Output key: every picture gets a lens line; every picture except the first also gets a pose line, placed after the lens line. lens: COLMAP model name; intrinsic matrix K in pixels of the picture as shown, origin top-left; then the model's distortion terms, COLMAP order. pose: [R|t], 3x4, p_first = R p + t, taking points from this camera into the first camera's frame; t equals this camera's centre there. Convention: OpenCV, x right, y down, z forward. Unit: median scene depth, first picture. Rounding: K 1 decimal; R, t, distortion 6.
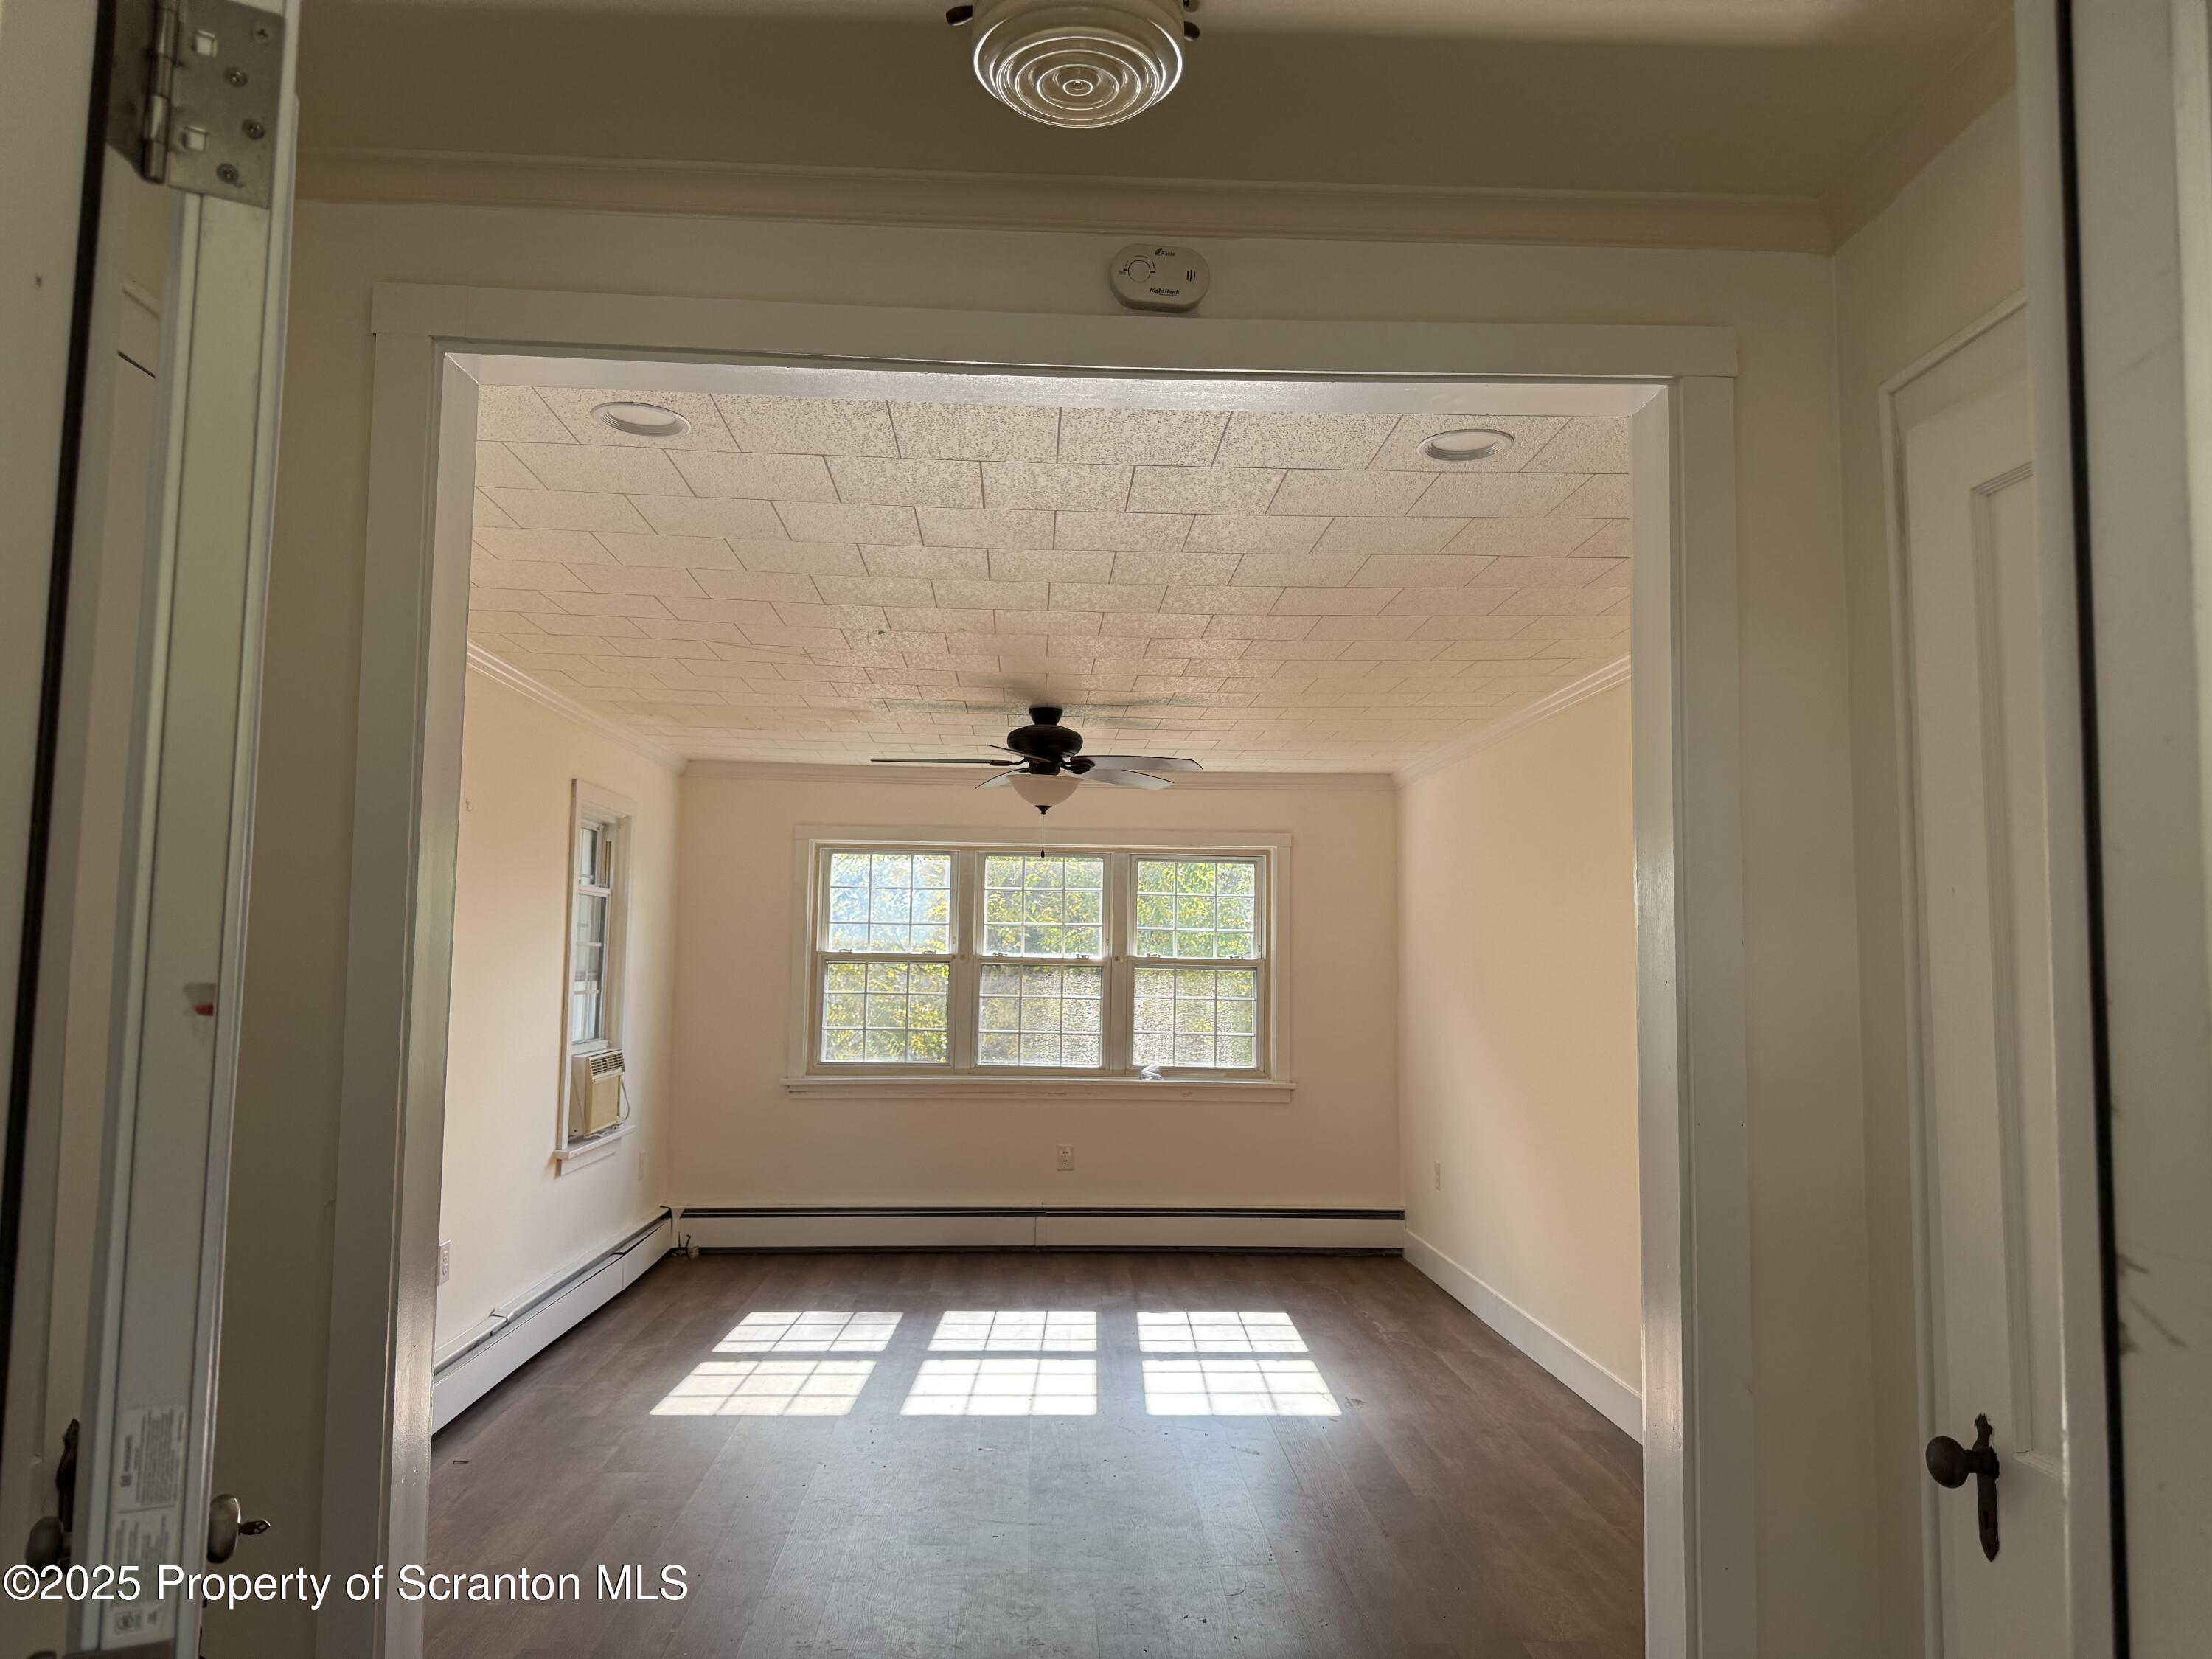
lens RADIAL K [[1556.0, 0, 1099.9], [0, 1556.0, 824.9], [0, 0, 1]] dist [0.094738, -0.139712]
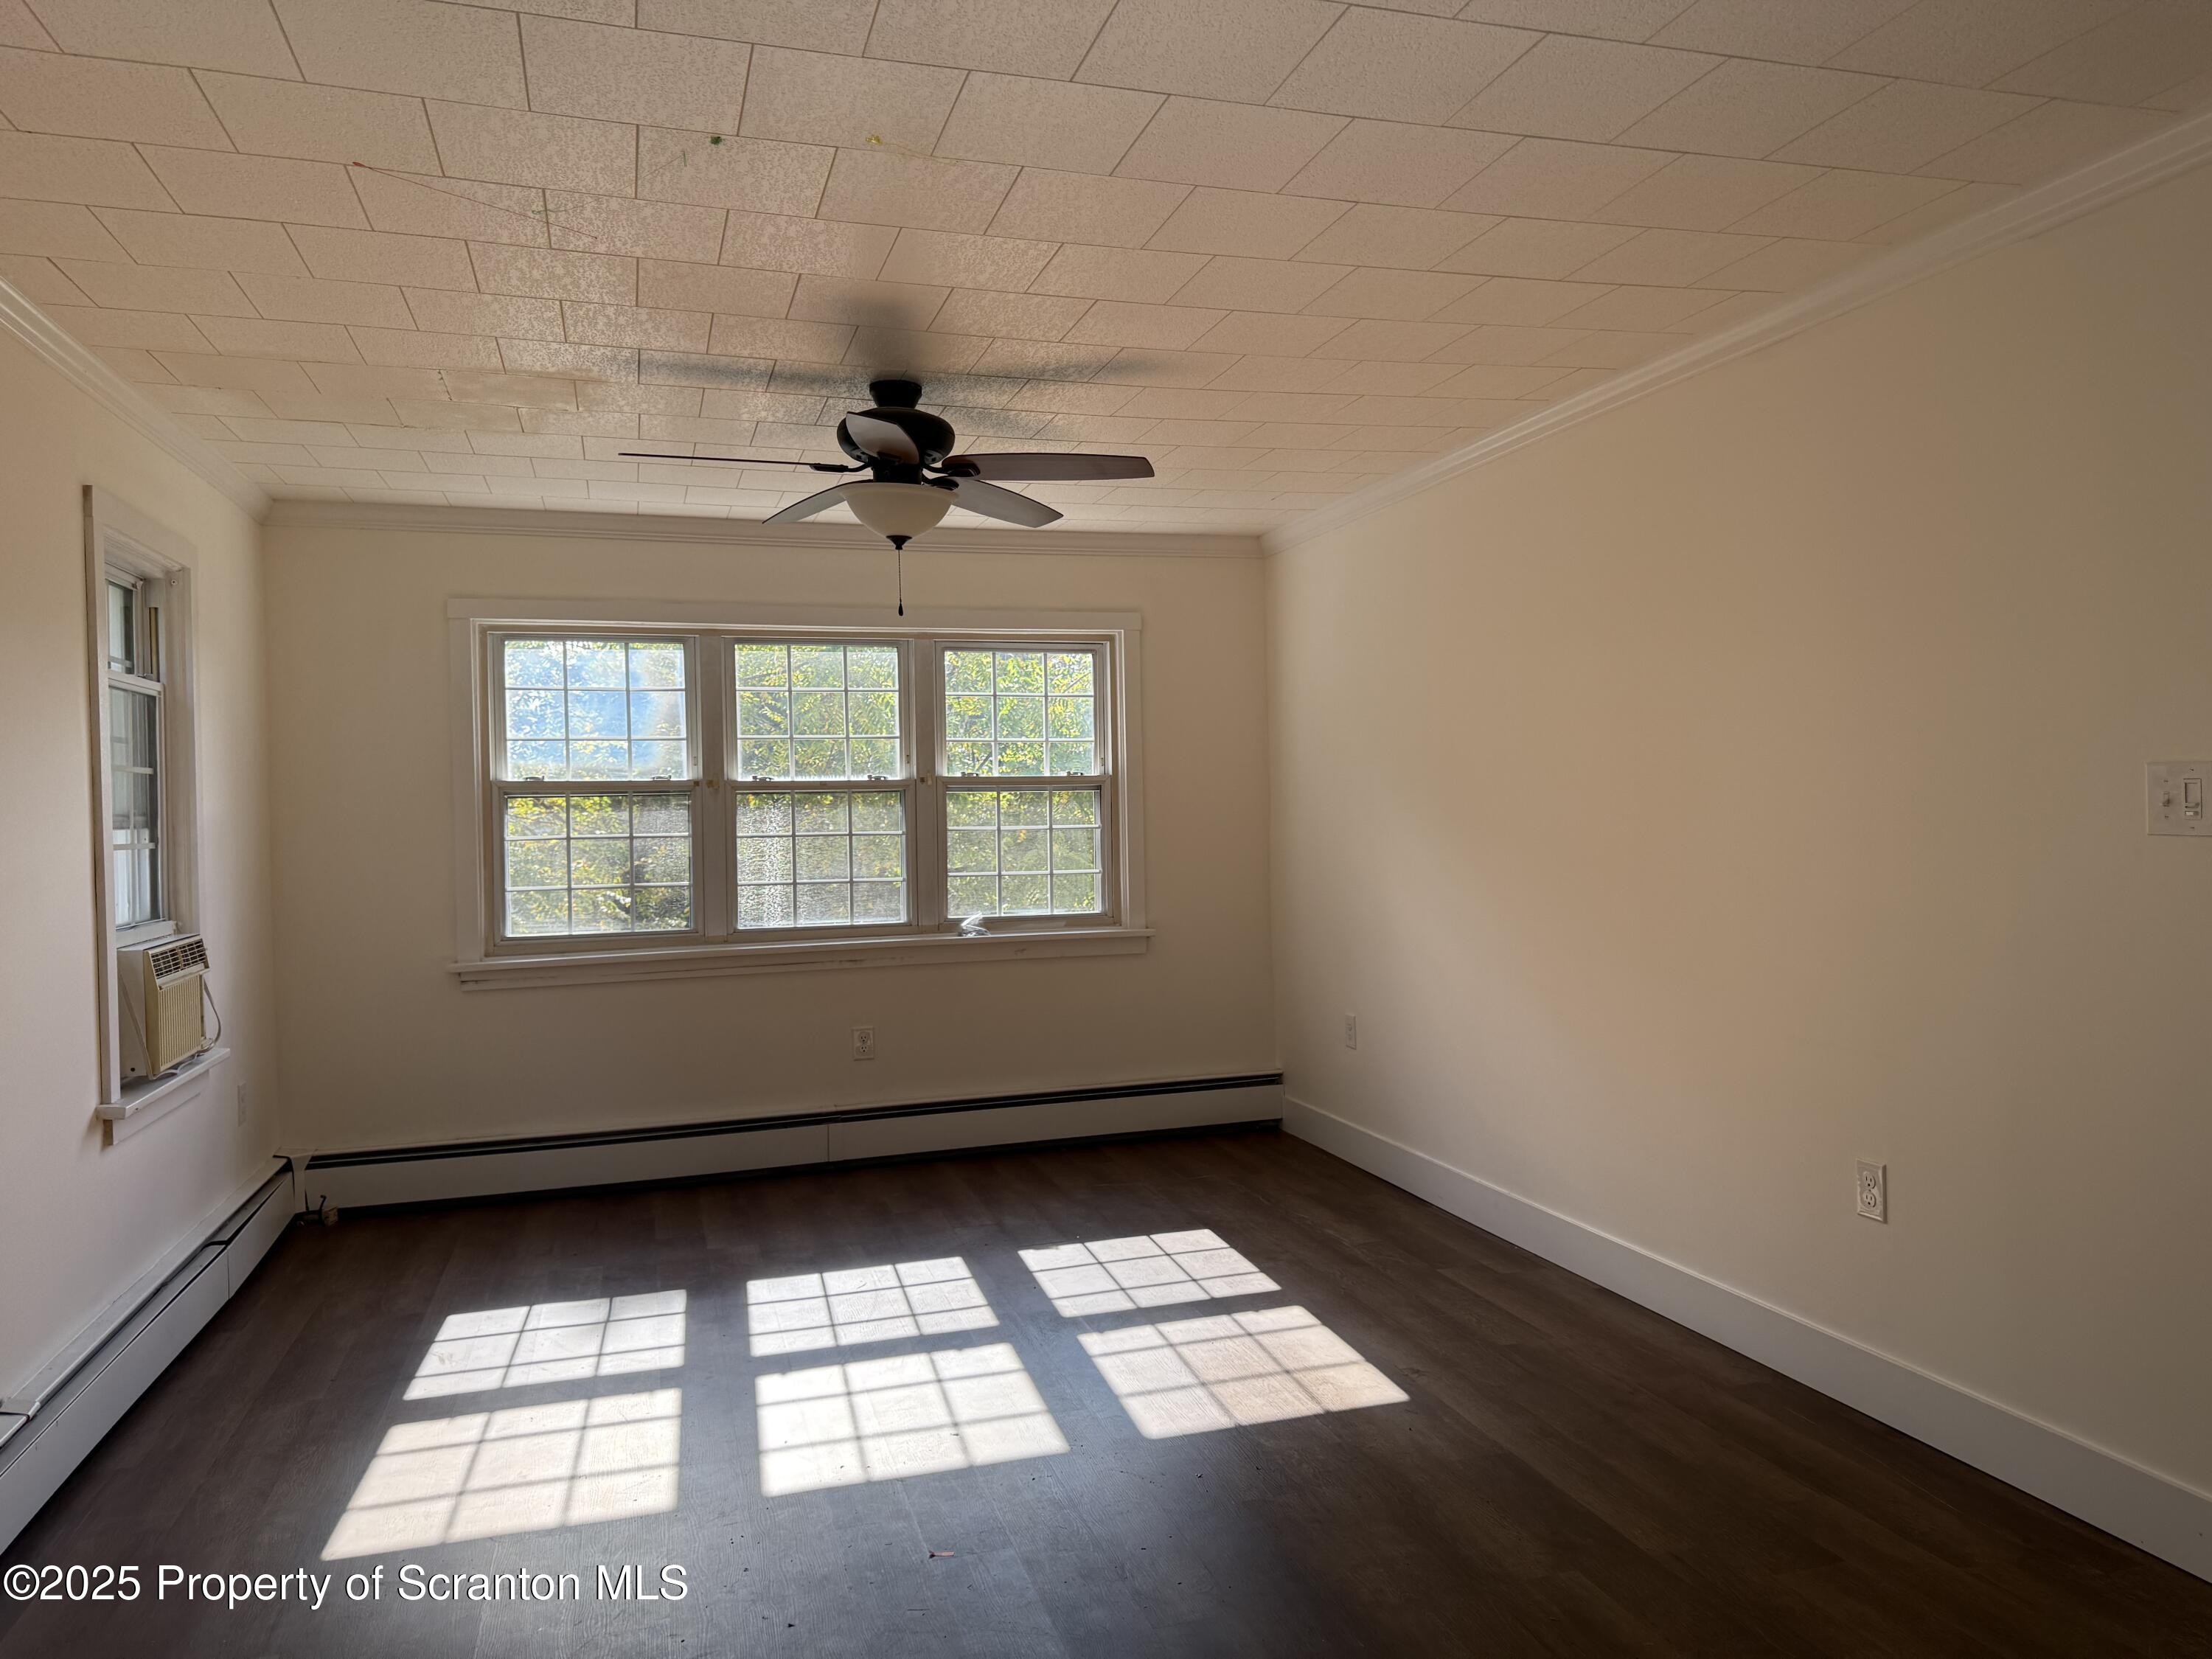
lens RADIAL K [[1549.0, 0, 1112.6], [0, 1549.0, 816.5], [0, 0, 1]] dist [0.081936, -0.121797]
pose [[0.967484, -0.036150, 0.250336, -0.102459], [0.012671, 0.995418, 0.094776, 0.039129], [-0.252615, -0.088522, 0.963509, 0.291875]]
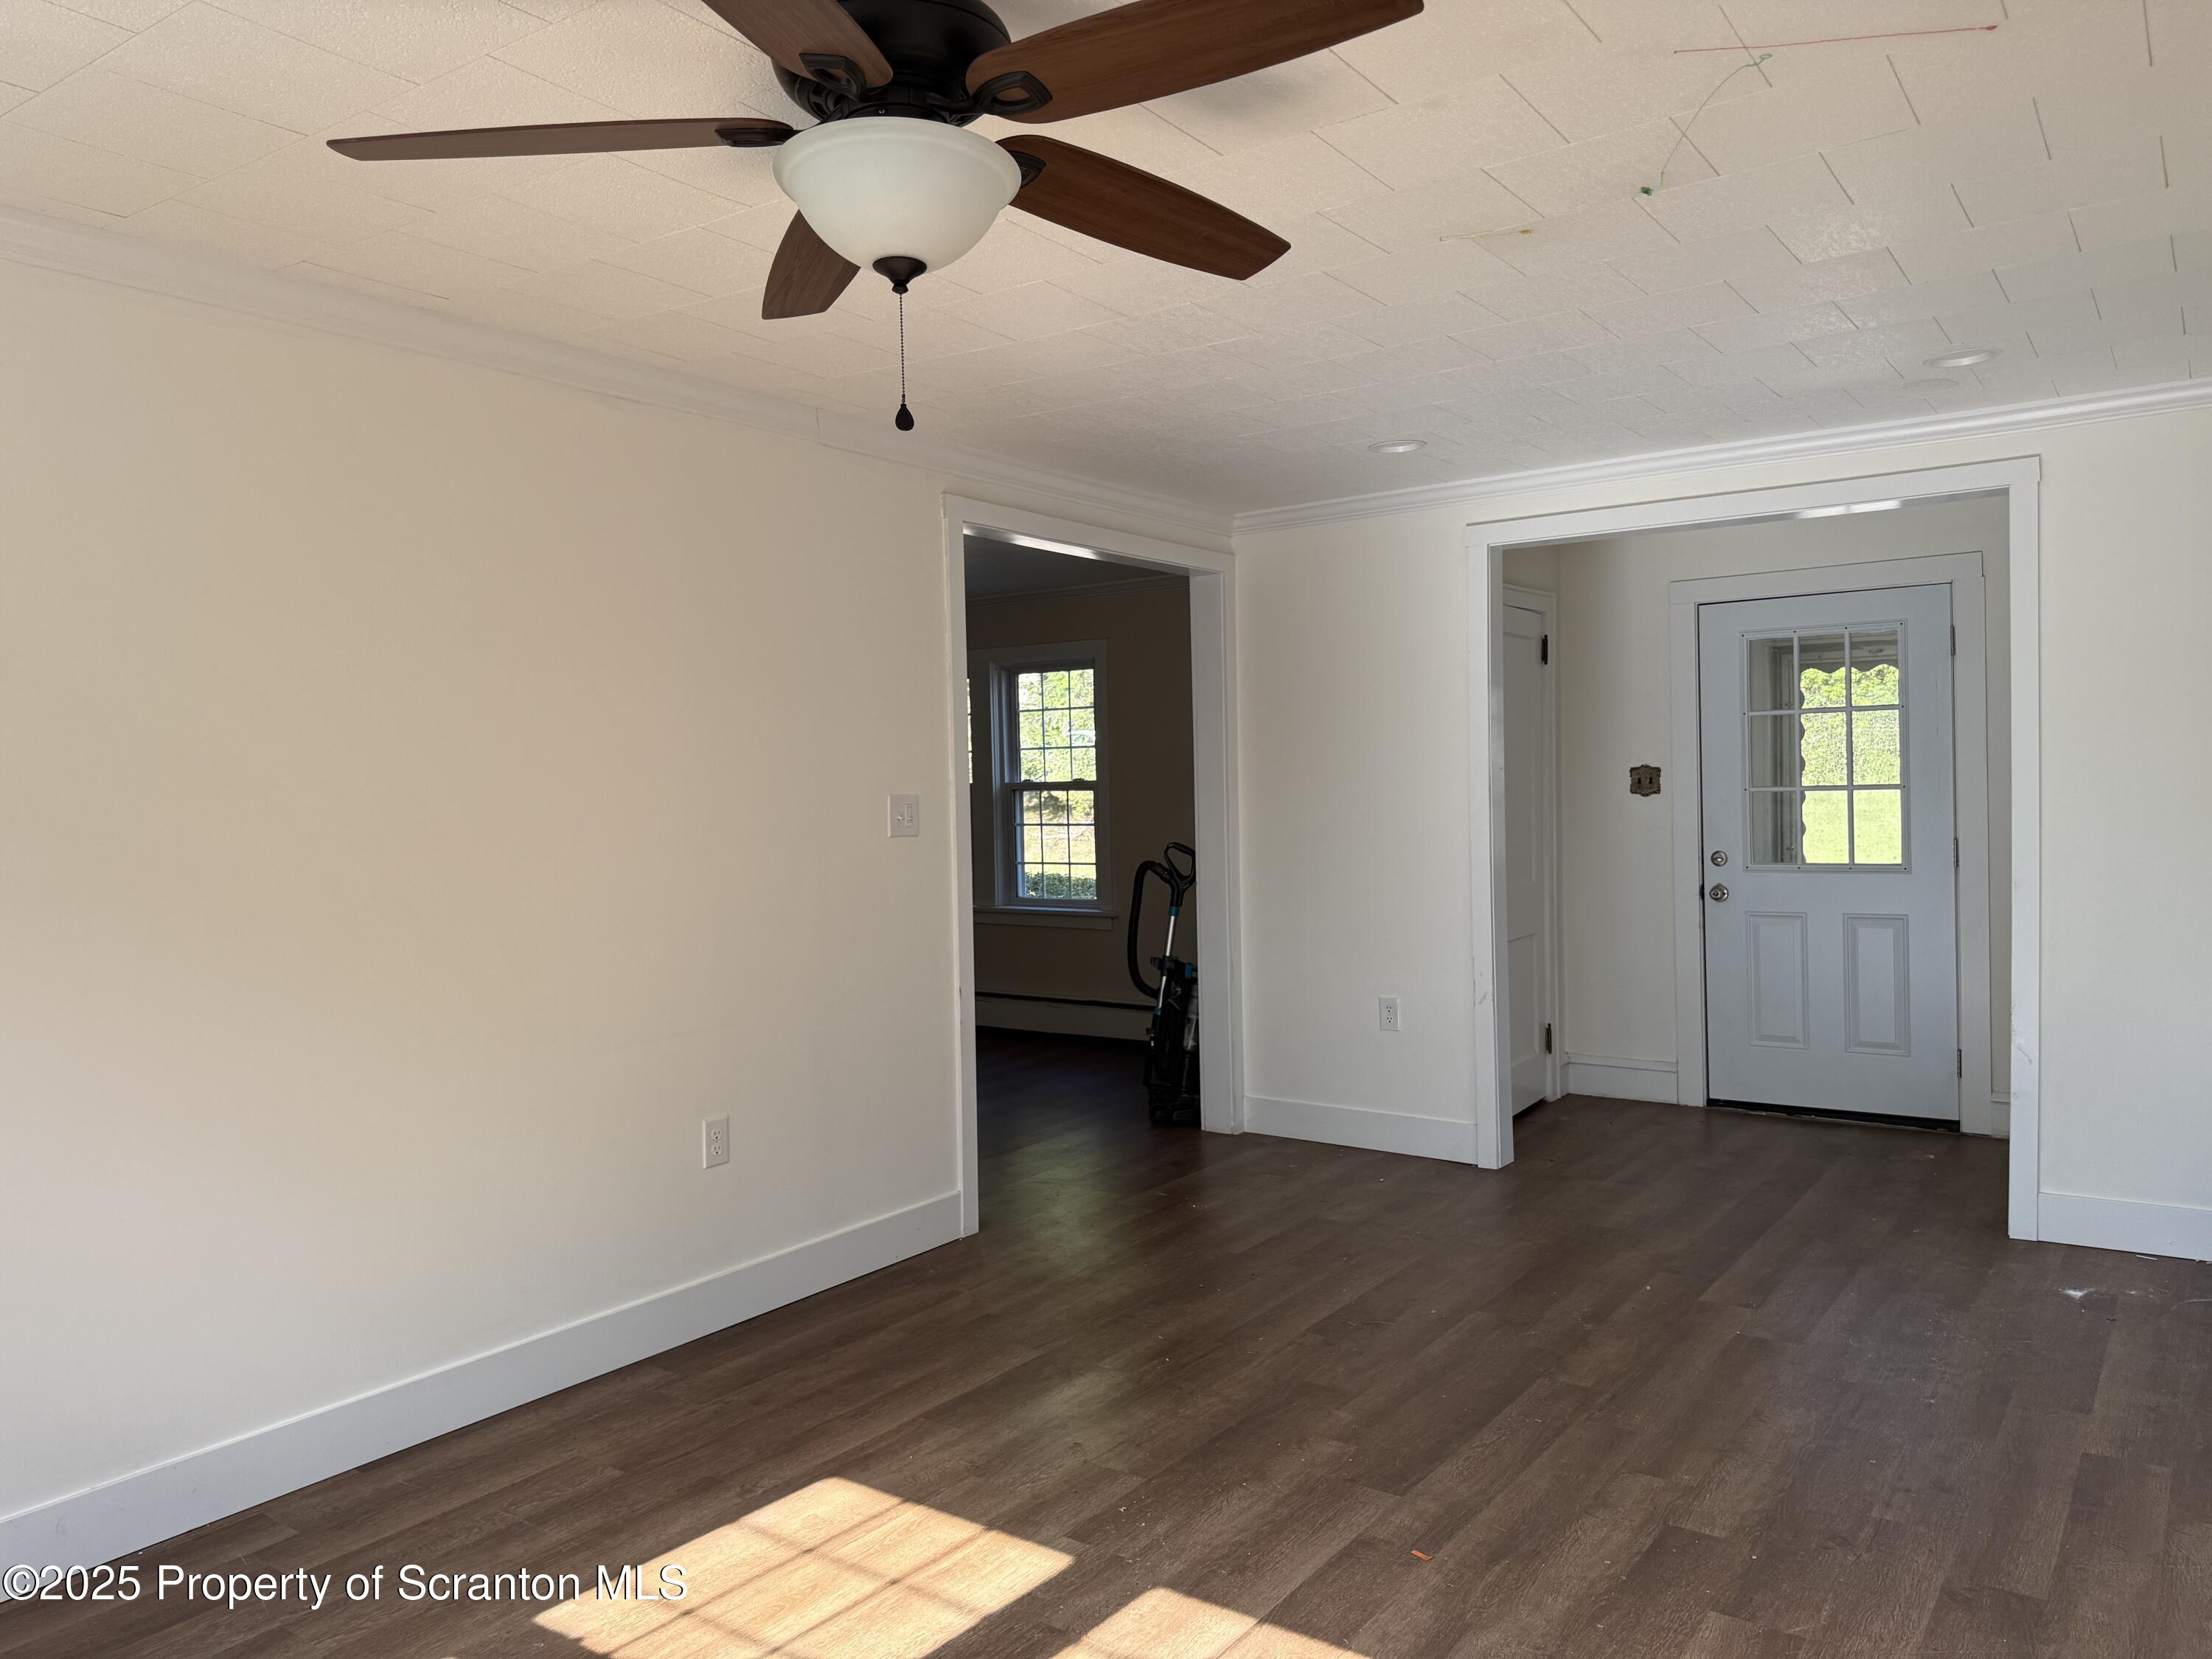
lens RADIAL K [[1556.0, 0, 1099.9], [0, 1556.0, 824.9], [0, 0, 1]] dist [0.094738, -0.139712]
pose [[-0.784505, -0.010398, 0.620035, -0.237676], [-0.042685, 0.998393, -0.037263, 0.100304], [-0.618651, -0.055699, -0.783689, 1.075388]]
